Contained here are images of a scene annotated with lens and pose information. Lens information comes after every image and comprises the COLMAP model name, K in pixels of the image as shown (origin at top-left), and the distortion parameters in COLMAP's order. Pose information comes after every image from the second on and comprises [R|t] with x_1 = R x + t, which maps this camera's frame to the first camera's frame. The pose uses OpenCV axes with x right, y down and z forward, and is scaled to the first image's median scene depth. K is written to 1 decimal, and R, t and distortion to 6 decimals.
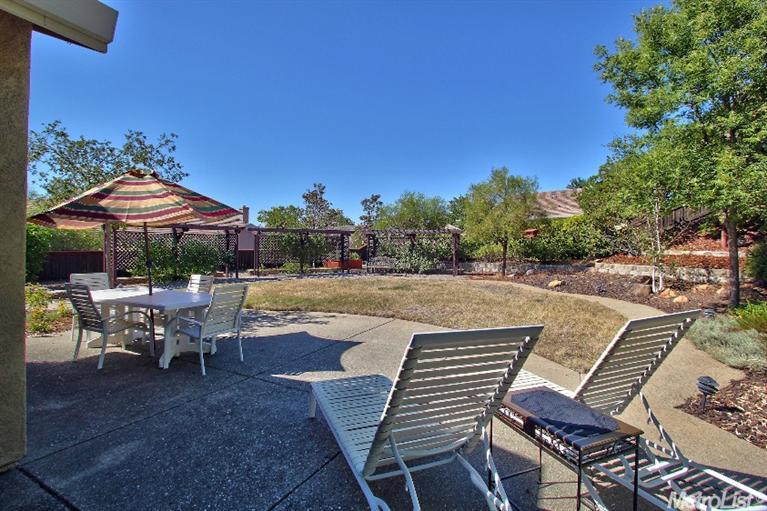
lens RADIAL K [[353.0, 0, 387.6], [0, 353.0, 247.8], [0, 0, 1]] dist [-0.016216, 0.000426]
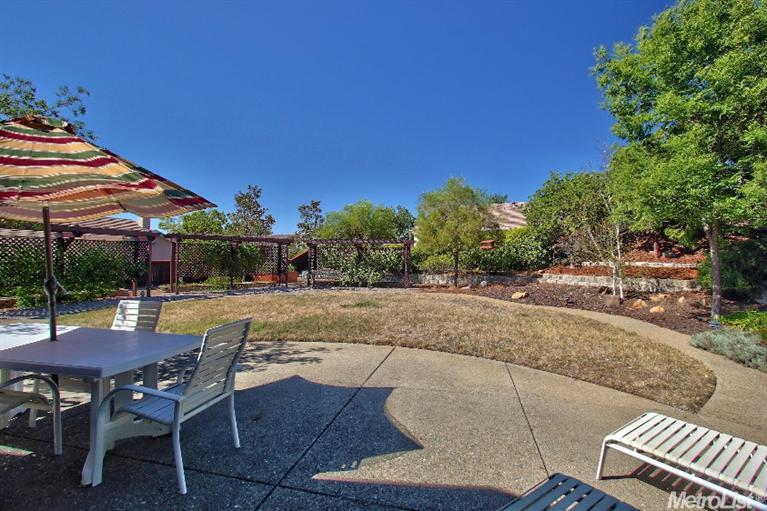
lens RADIAL K [[348.7, 0, 384.5], [0, 348.7, 250.3], [0, 0, 1]] dist [-0.019776, -0.000132]
pose [[0.971289, 0.007762, 0.237775, -0.096378], [-0.001860, 0.999685, -0.025037, 0.000105], [-0.237894, 0.023876, 0.970998, 0.110538]]
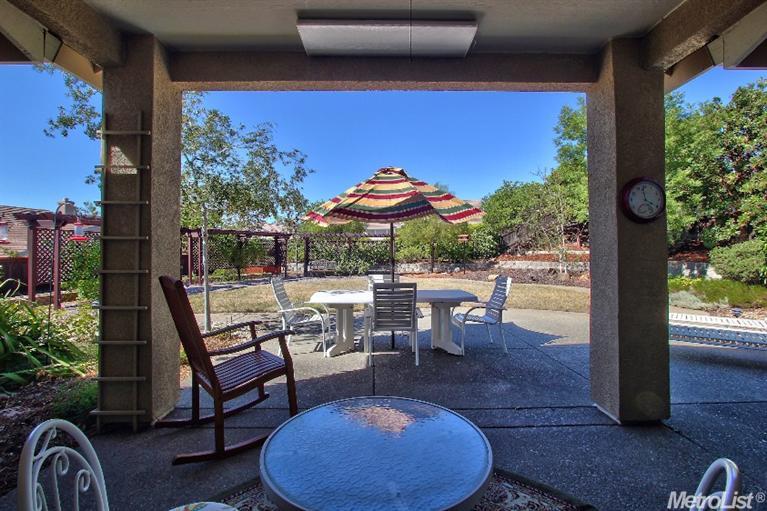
lens RADIAL K [[353.0, 0, 387.6], [0, 353.0, 247.8], [0, 0, 1]] dist [-0.016216, 0.000426]
pose [[0.877731, -0.002702, 0.479146, -0.378670], [0.009873, 0.999874, -0.012448, 0.006275], [-0.479052, 0.015657, 0.877647, 0.040905]]
